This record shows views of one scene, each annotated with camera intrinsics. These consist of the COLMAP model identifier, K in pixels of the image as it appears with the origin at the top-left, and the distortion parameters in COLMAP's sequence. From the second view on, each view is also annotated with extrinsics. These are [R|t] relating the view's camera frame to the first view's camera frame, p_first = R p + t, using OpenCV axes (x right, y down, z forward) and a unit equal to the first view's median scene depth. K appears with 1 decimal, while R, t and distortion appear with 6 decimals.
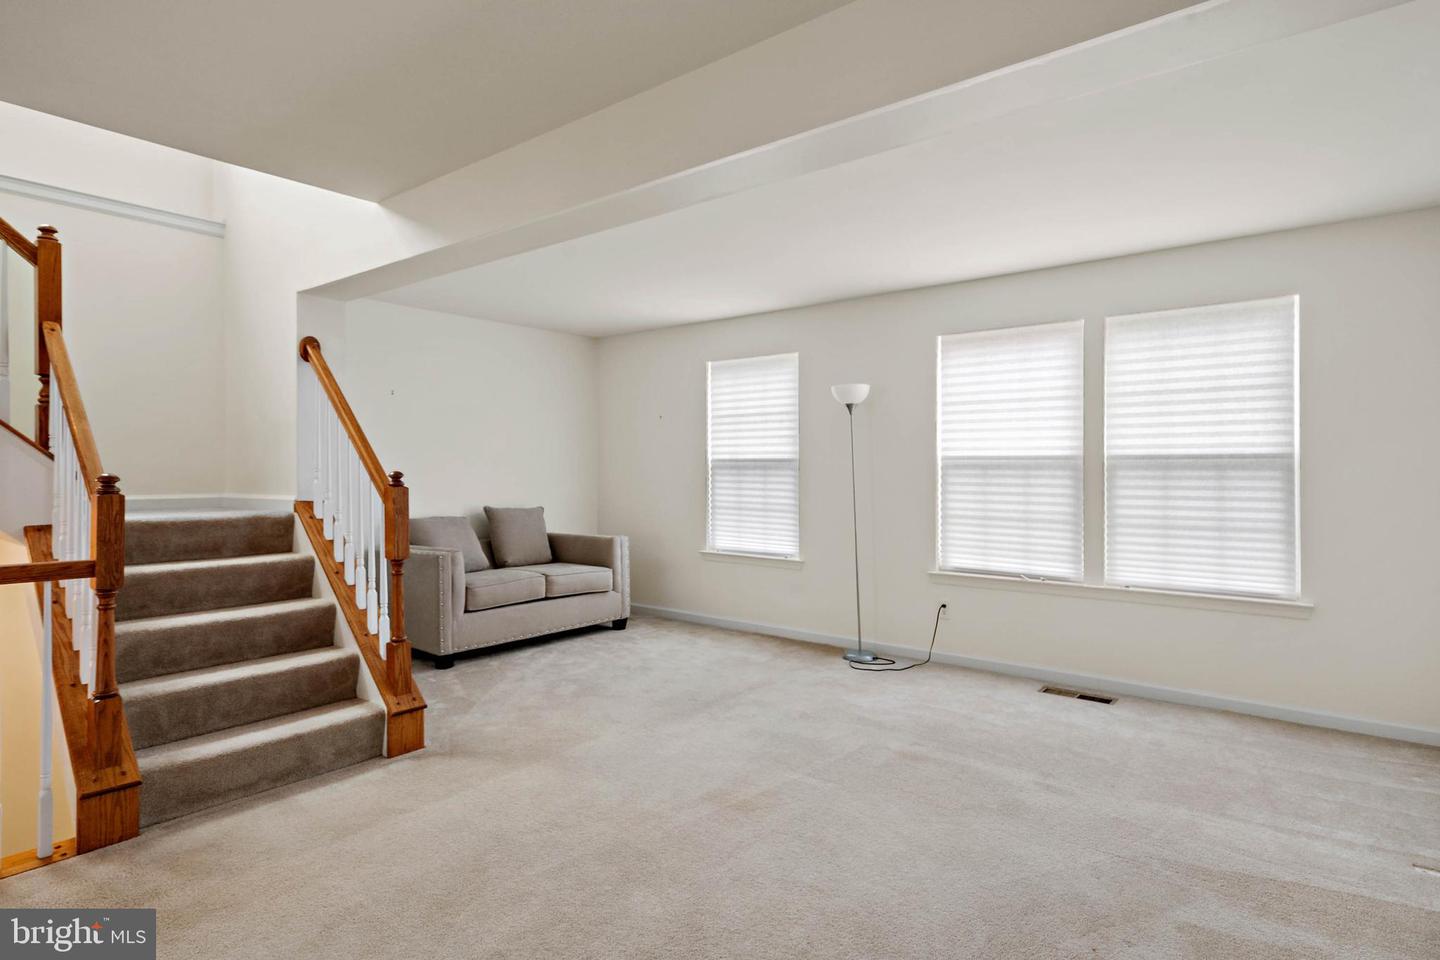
lens RADIAL K [[773.6, 0, 720.3], [0, 773.6, 472.1], [0, 0, 1]] dist [-0.002666, -0.002632]
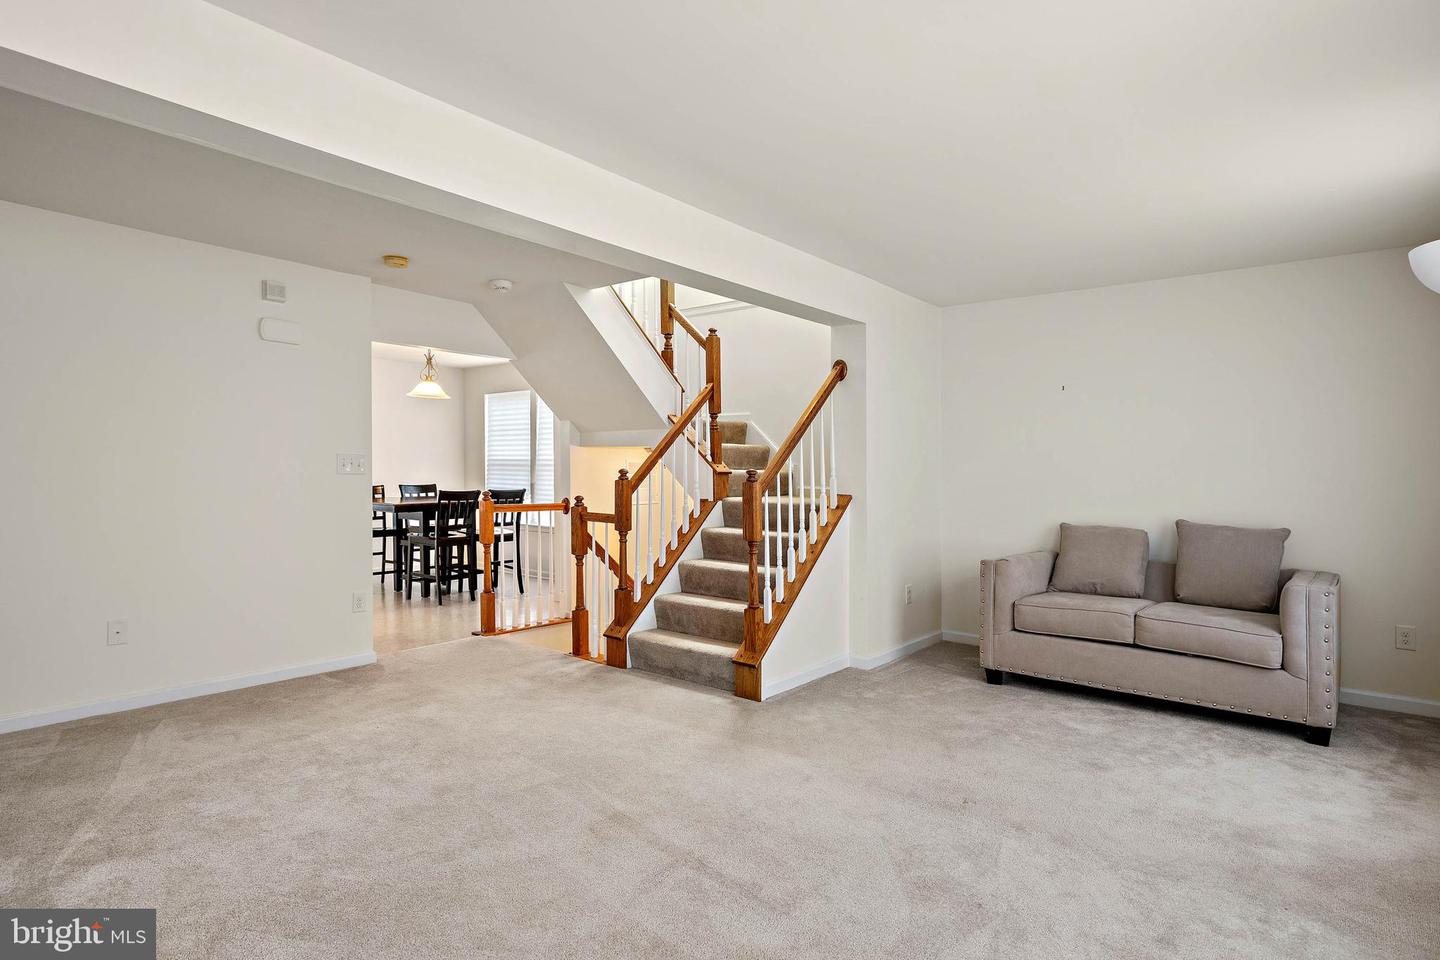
lens RADIAL K [[773.6, 0, 718.3], [0, 773.6, 480.7], [0, 0, 1]] dist [-0.002666, -0.002632]
pose [[-0.017316, 0.016668, -0.999711, 0.563536], [-0.012107, 0.999784, 0.016879, -0.001558], [0.999777, 0.012395, -0.017111, 0.671985]]
